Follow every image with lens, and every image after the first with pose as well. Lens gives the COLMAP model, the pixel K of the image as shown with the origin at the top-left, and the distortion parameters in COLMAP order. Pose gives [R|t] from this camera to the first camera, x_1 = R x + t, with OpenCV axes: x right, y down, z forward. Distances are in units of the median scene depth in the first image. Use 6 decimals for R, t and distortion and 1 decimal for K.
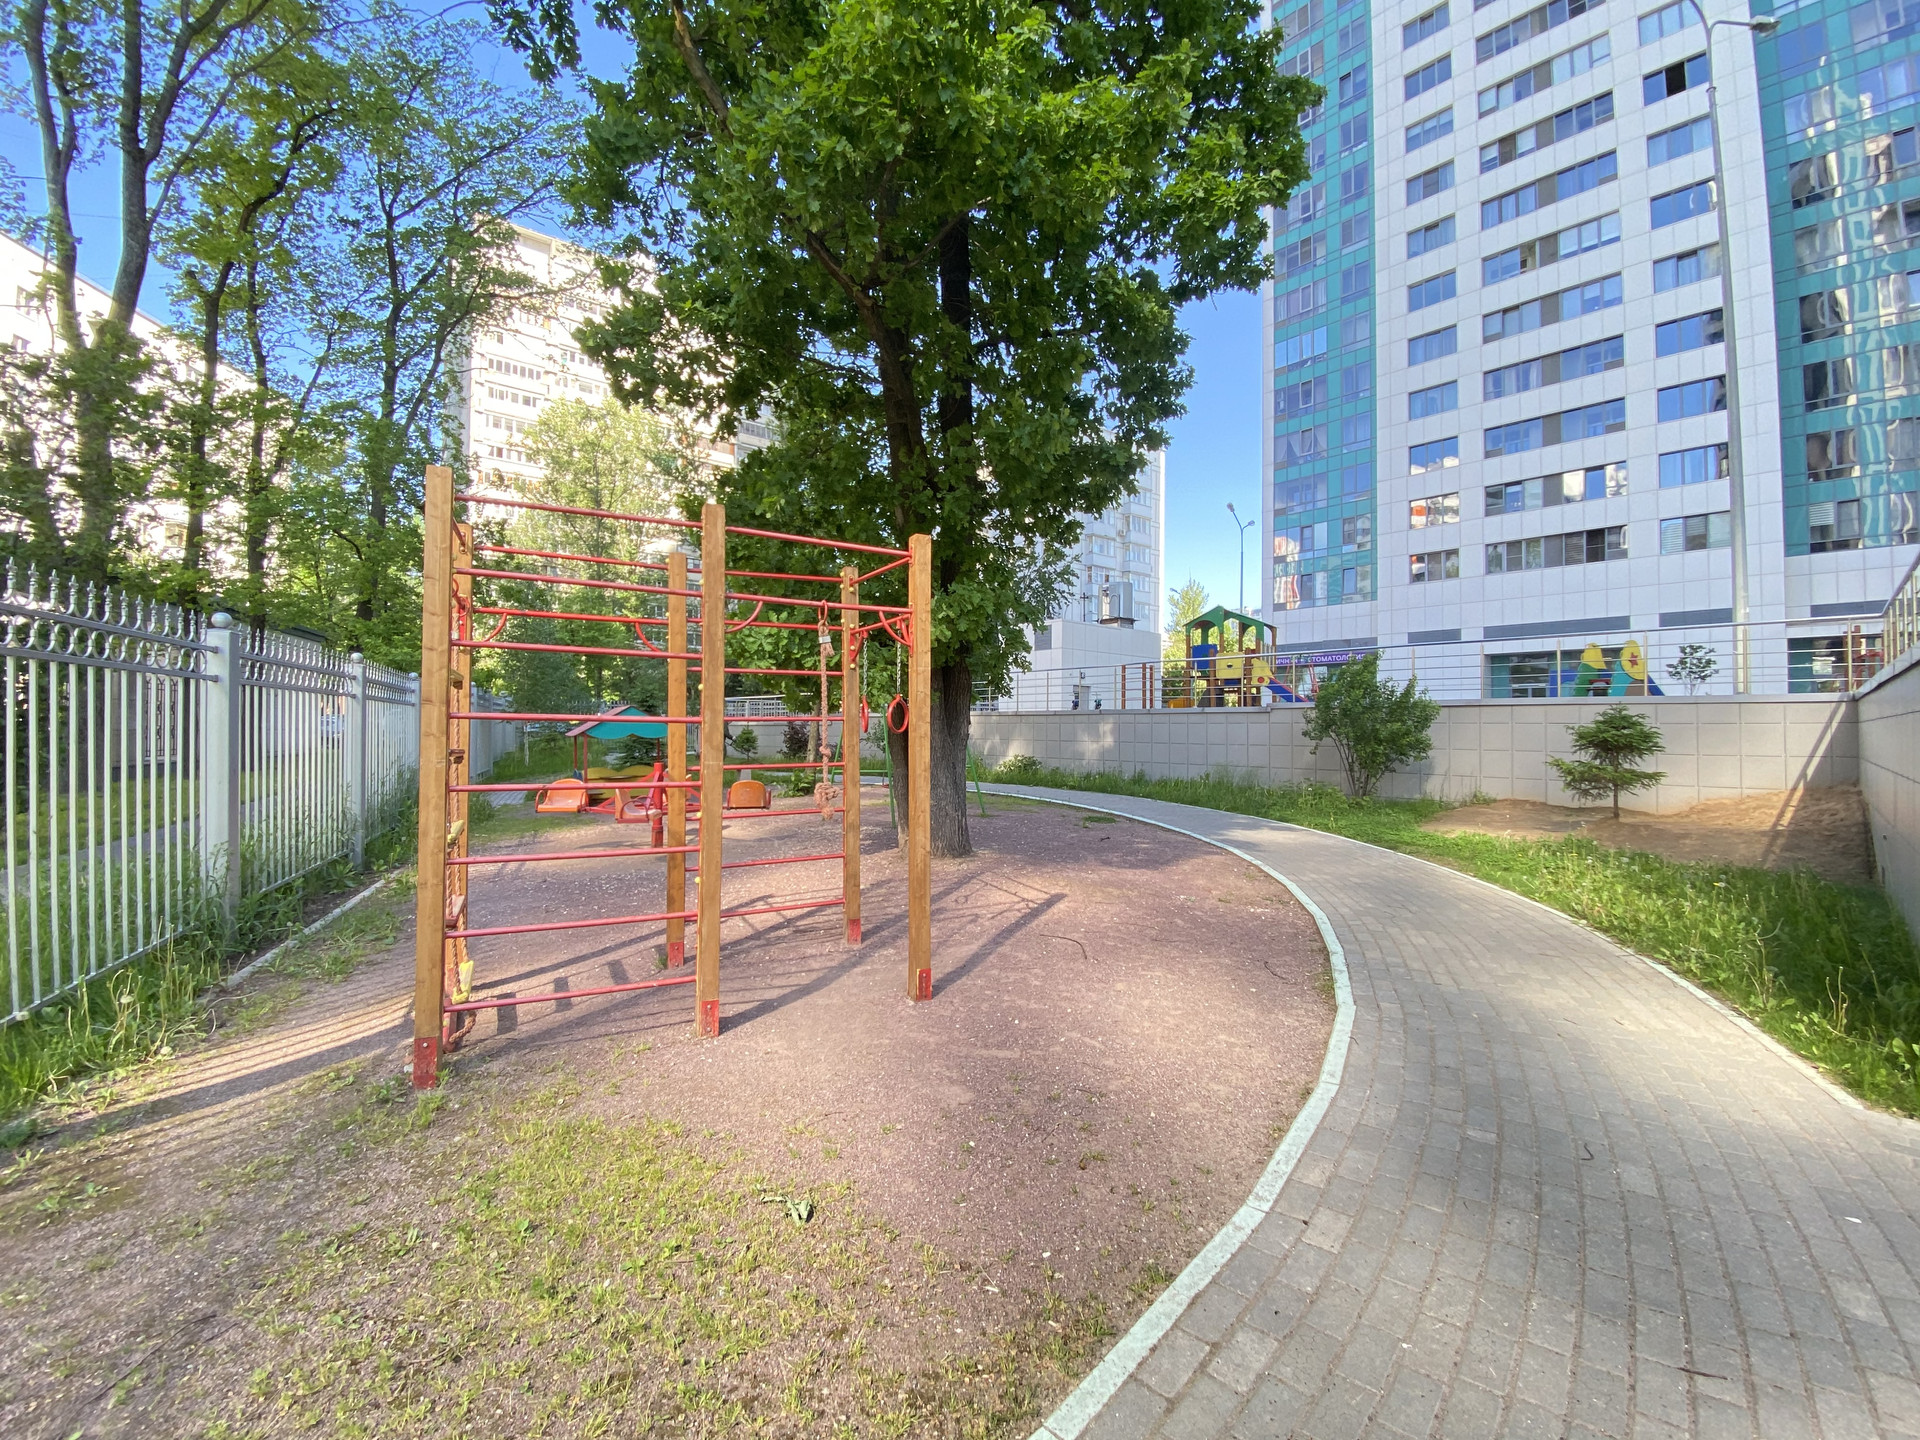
lens RADIAL K [[780.1, 0, 954.0], [0, 780.1, 715.4], [0, 0, 1]] dist [-0.000414, -0.011277]
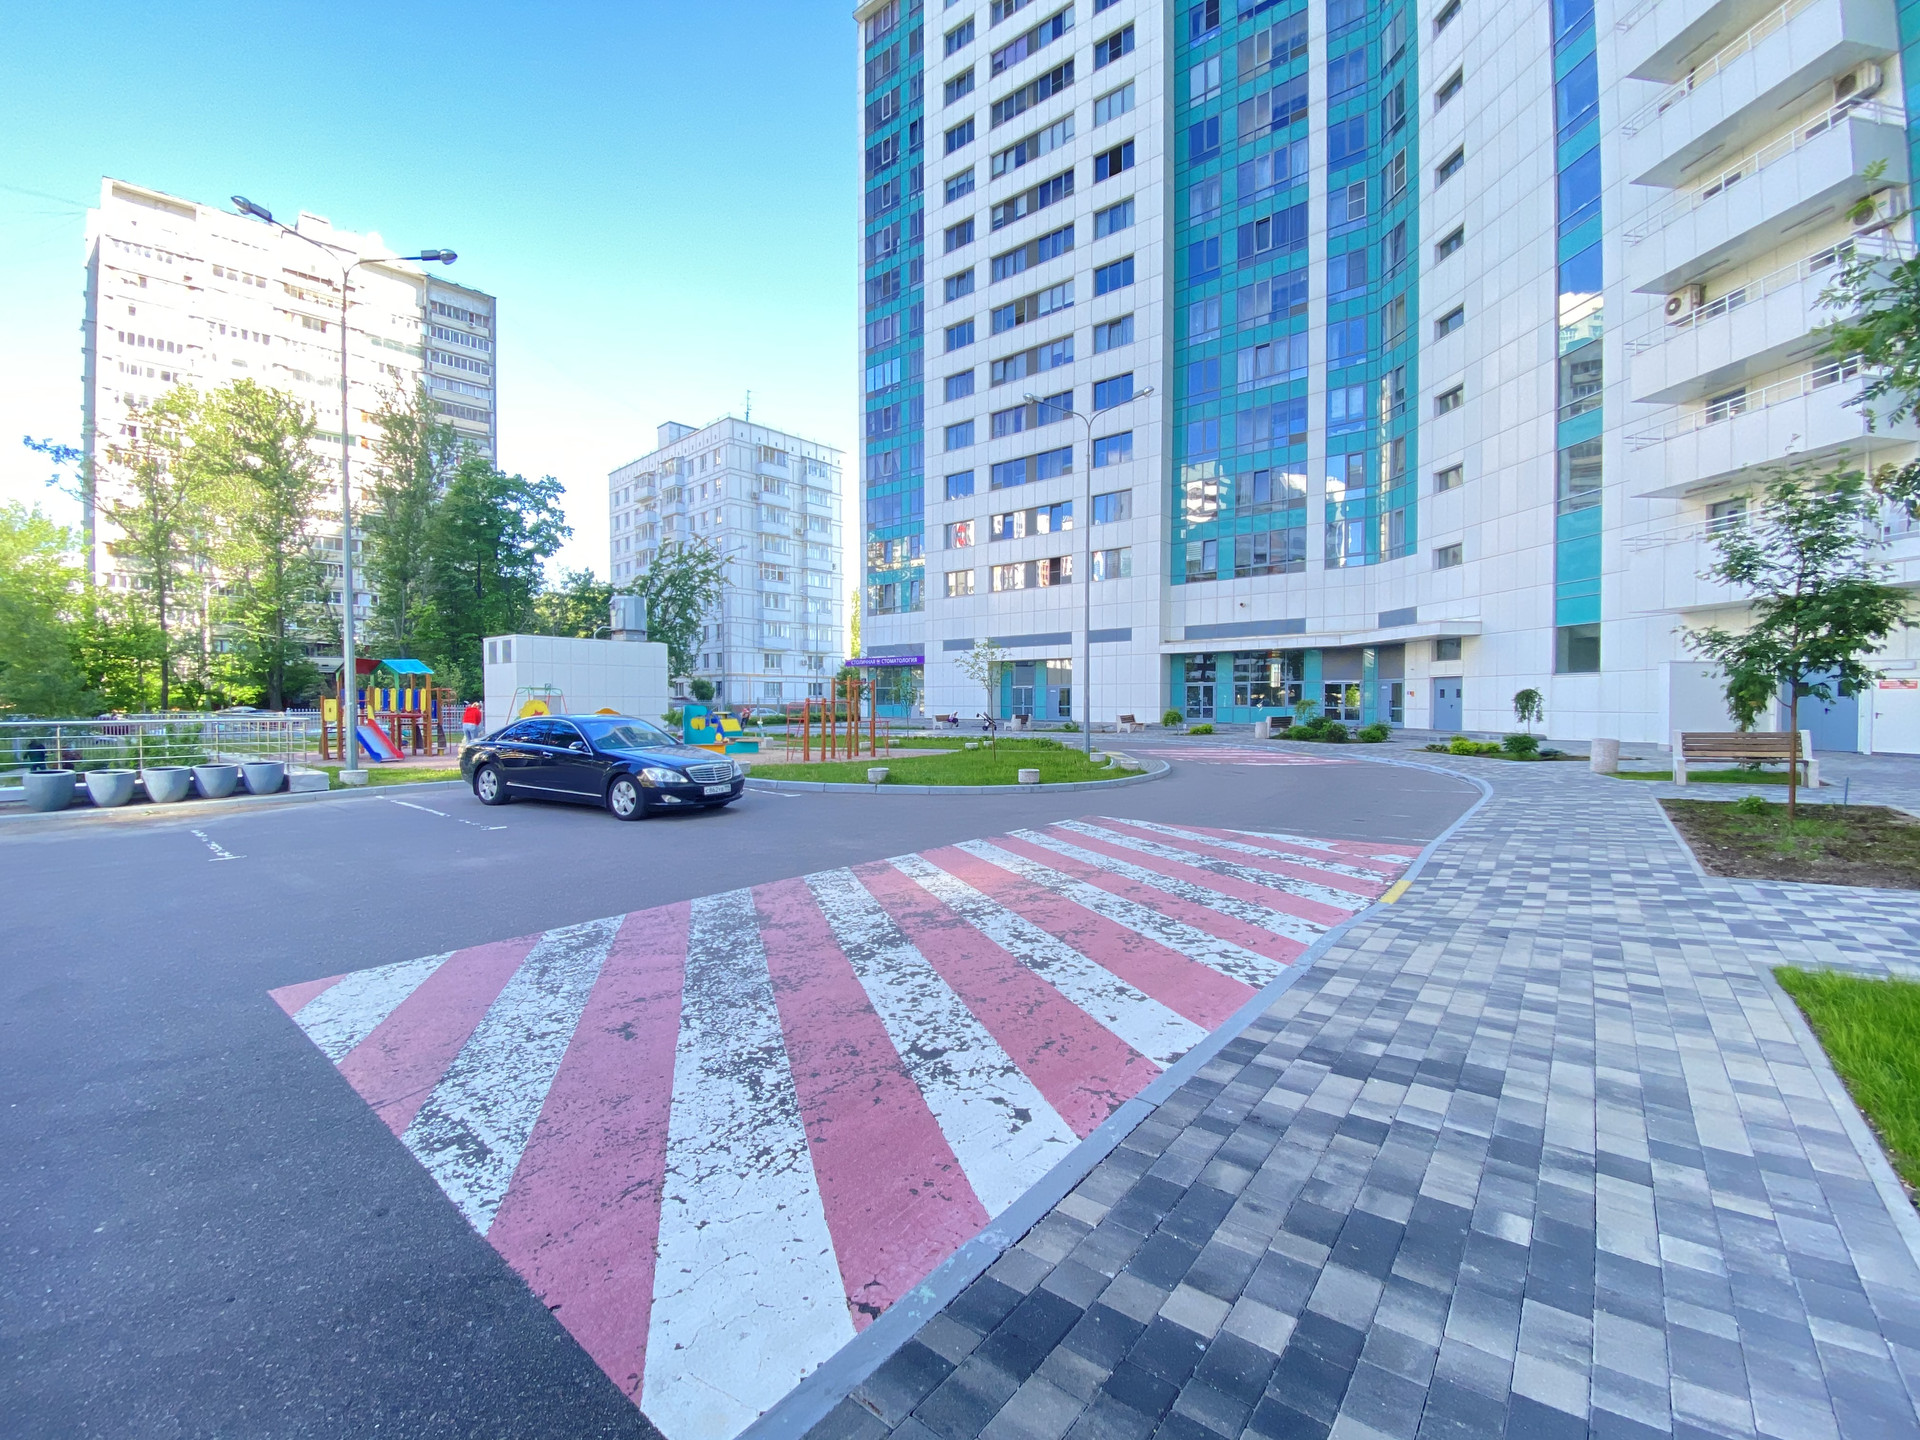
lens RADIAL K [[780.1, 0, 967.2], [0, 780.1, 730.3], [0, 0, 1]] dist [-0.000414, -0.011277]
pose [[0.988209, -0.014150, 0.152456, 0.483501], [0.005653, 0.998413, 0.056023, -0.041236], [-0.153007, -0.054500, 0.986721, -0.161663]]
